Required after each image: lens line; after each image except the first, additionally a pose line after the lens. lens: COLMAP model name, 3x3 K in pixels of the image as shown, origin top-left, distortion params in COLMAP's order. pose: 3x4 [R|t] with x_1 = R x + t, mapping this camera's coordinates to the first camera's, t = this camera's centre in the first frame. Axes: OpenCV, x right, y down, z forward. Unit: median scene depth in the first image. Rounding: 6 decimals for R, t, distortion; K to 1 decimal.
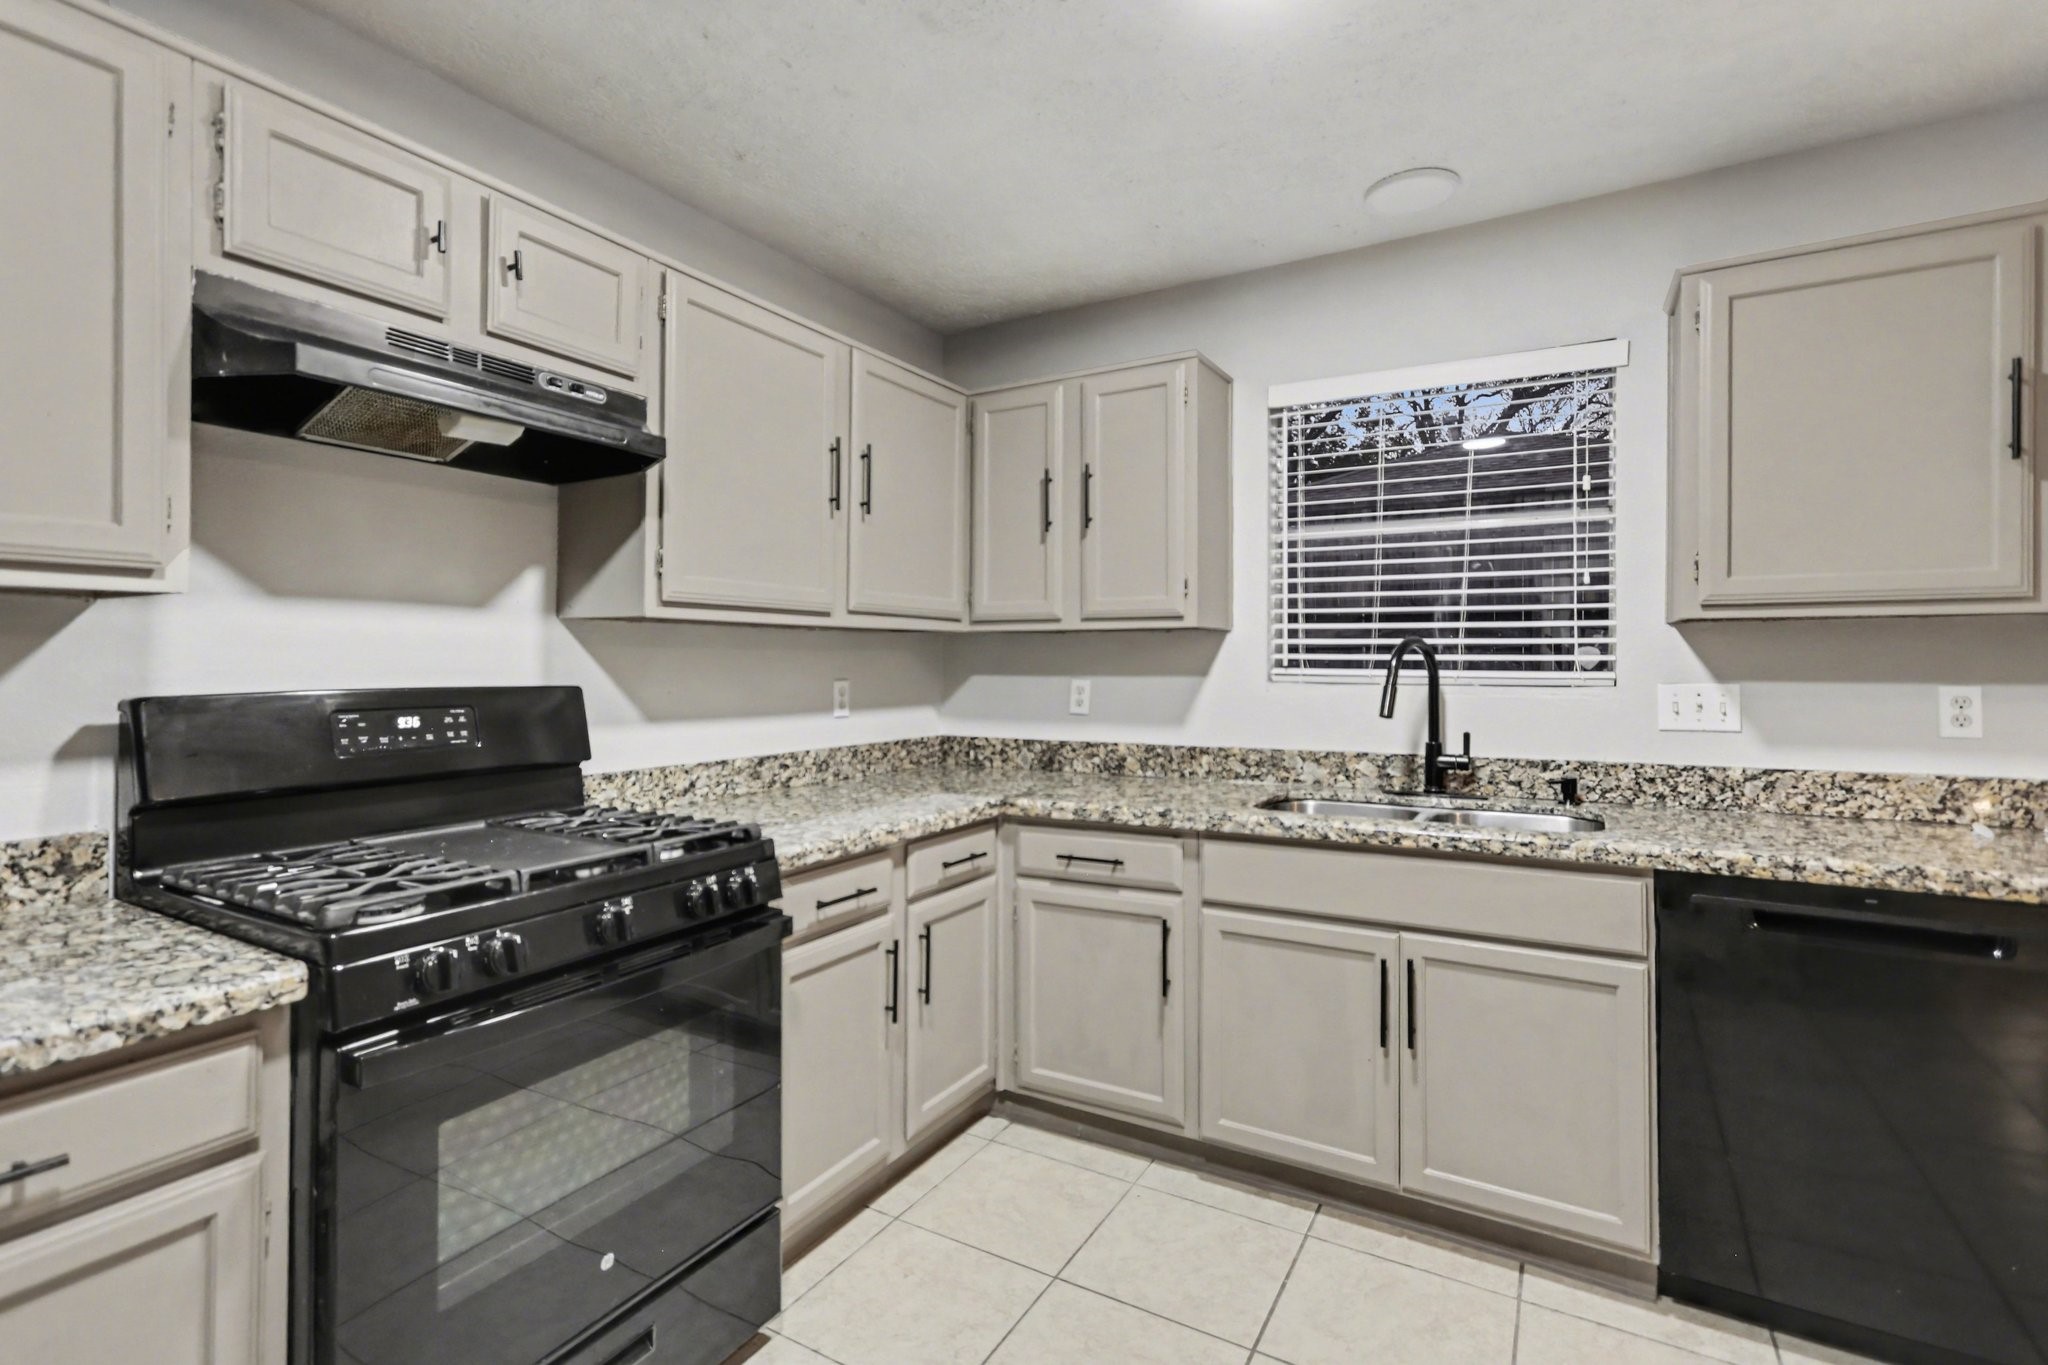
lens RADIAL K [[957.7, 0, 1016.9], [0, 957.7, 646.8], [0, 0, 1]] dist [0.027513, -0.010587]
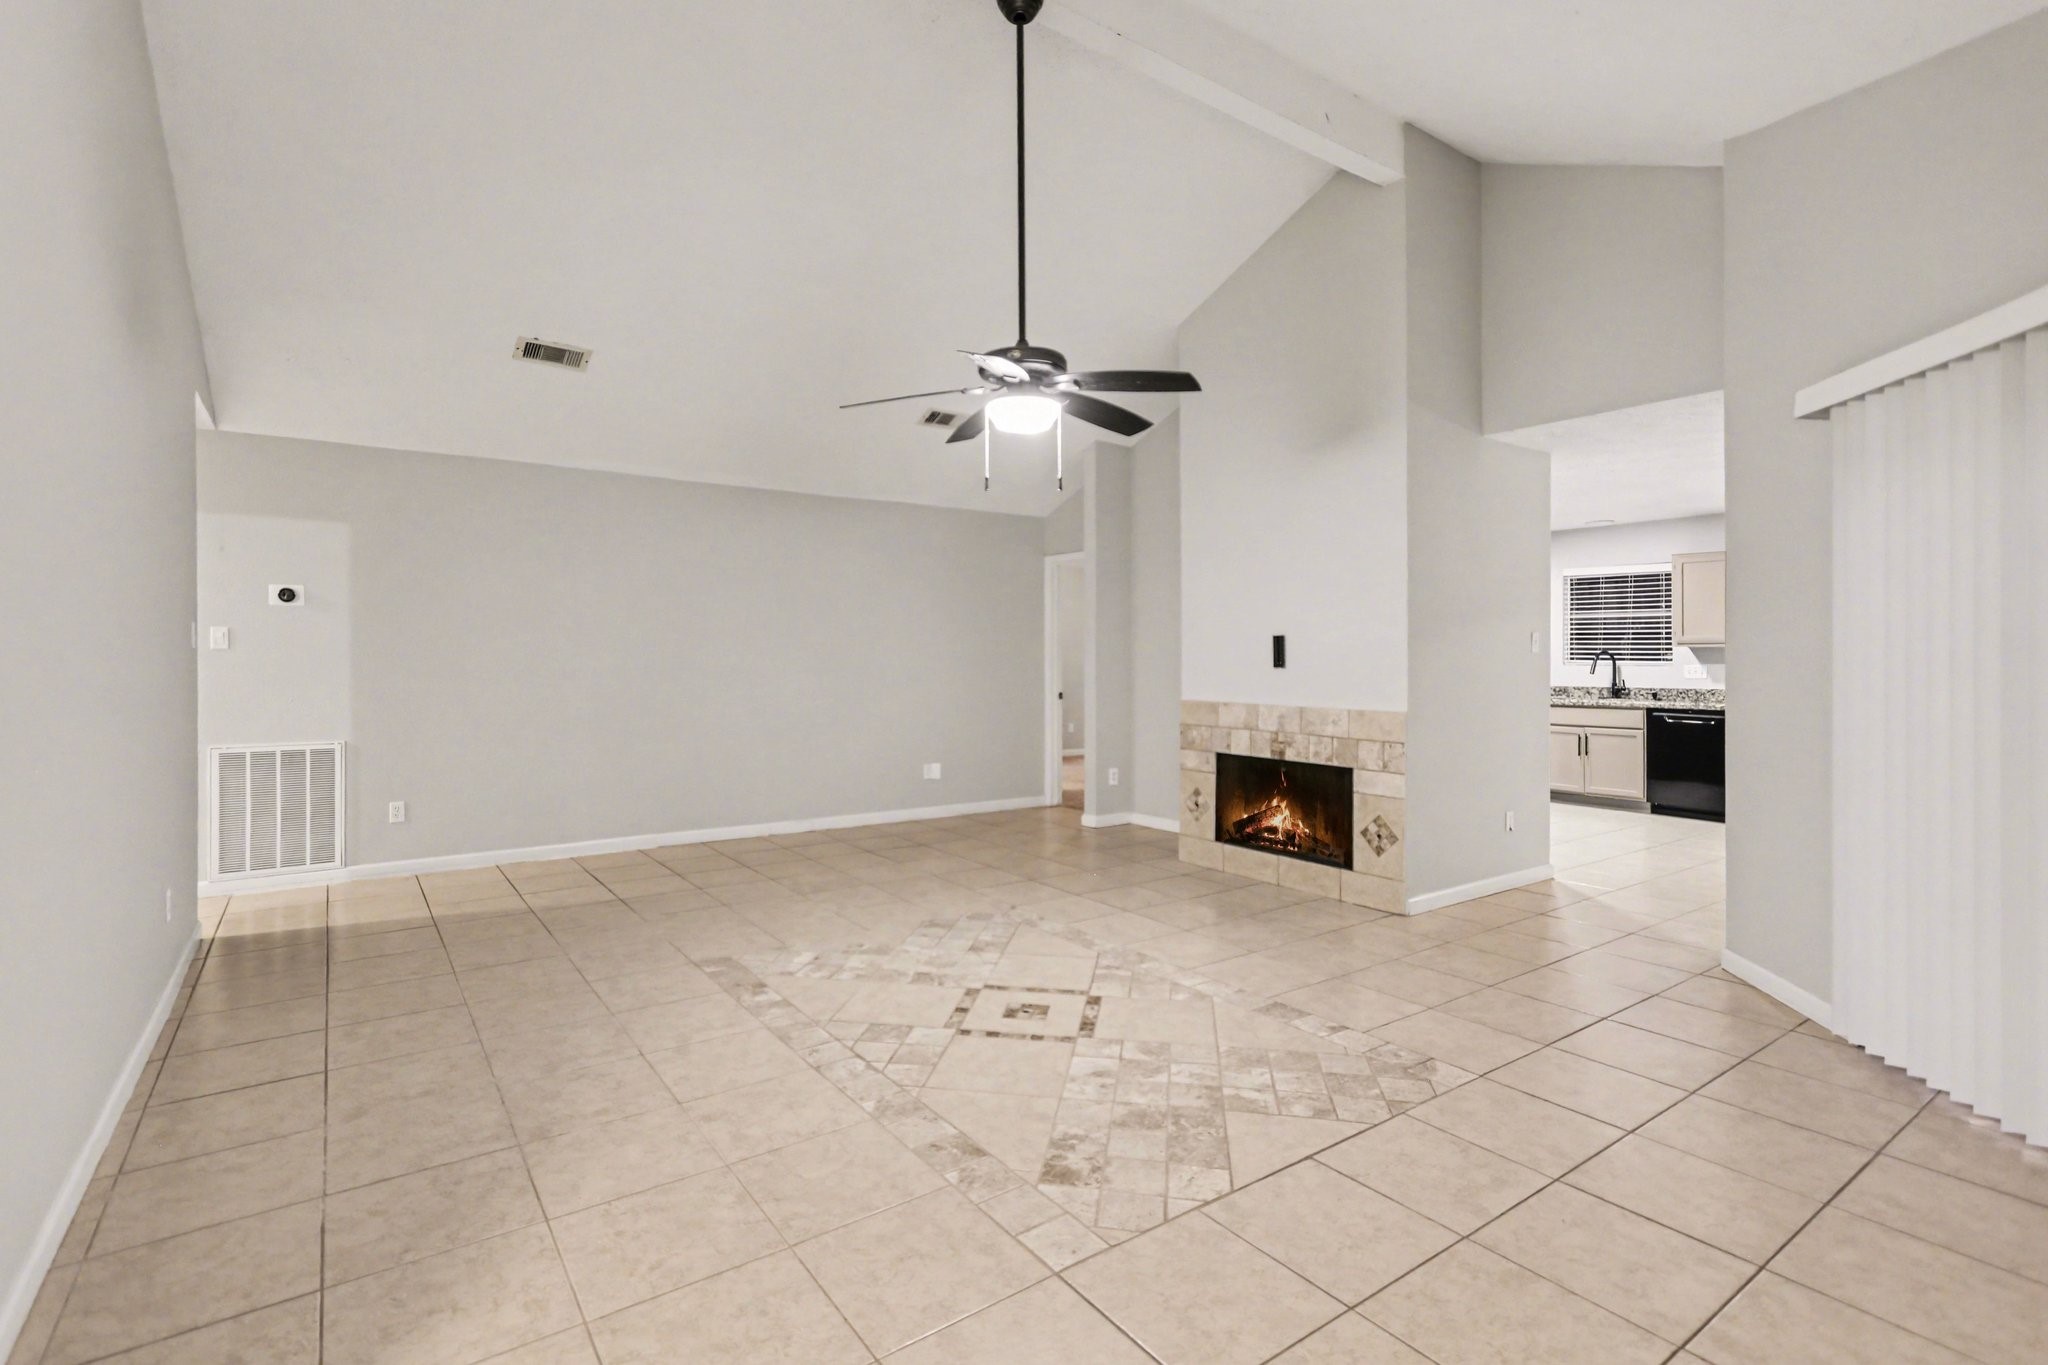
lens RADIAL K [[957.7, 0, 1016.9], [0, 957.7, 646.8], [0, 0, 1]] dist [0.027513, -0.010587]
pose [[0.913370, -0.000749, -0.407129, -0.097665], [0.003708, 0.999972, 0.006479, -0.059240], [0.407113, -0.007428, 0.913348, -3.221539]]
